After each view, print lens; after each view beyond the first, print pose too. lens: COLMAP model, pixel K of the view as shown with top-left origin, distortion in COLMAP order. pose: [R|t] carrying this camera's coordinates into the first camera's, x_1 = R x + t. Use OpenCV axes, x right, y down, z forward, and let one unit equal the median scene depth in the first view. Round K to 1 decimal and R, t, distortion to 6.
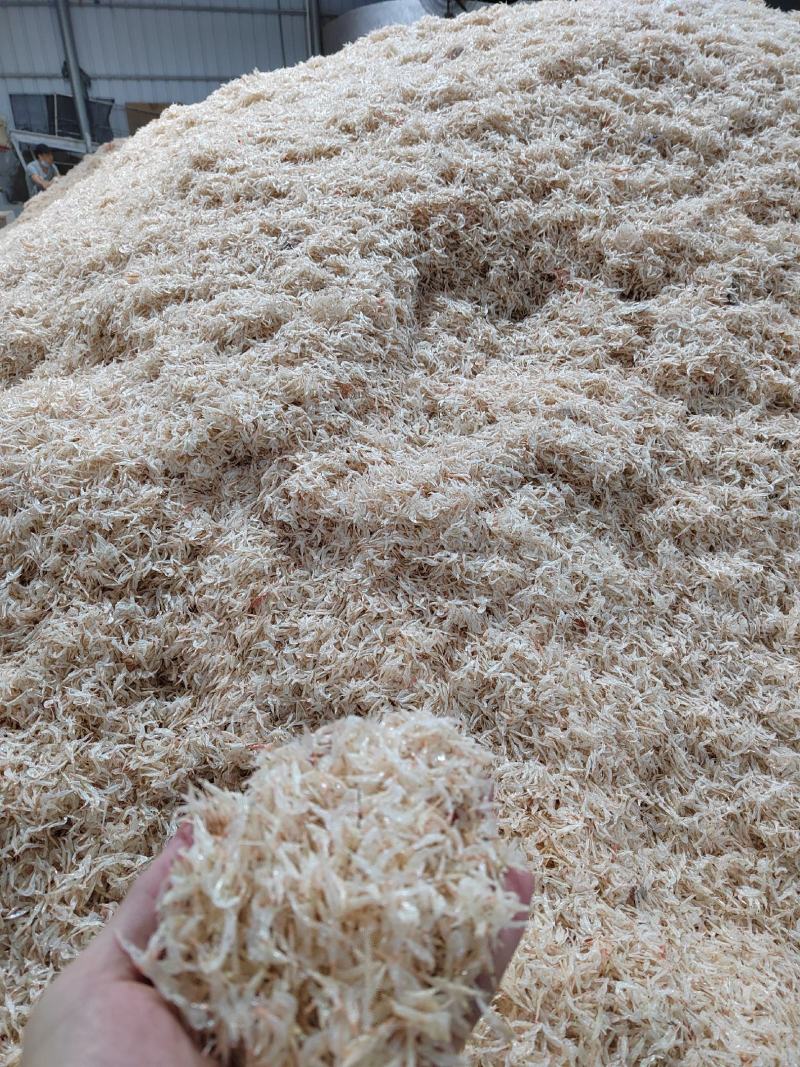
lens RADIAL K [[854.5, 0, 400.0], [0, 854.5, 533.5], [0, 0, 1]] dist [0.047693, -0.108306]
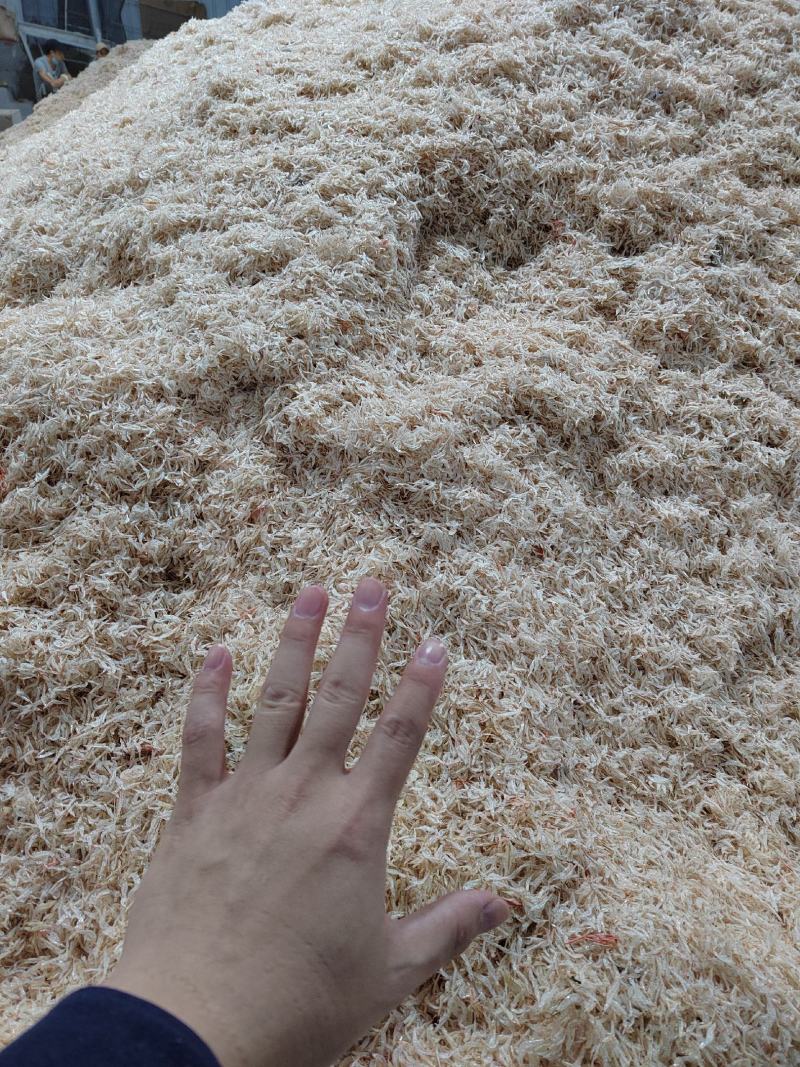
lens RADIAL K [[848.7, 0, 398.7], [0, 848.7, 555.4], [0, 0, 1]] dist [0.049390, -0.074078]
pose [[0.998143, 0.060736, 0.004561, 0.017375], [-0.060889, 0.993226, 0.098971, 0.010493], [0.001481, -0.099065, 0.995080, -0.110256]]
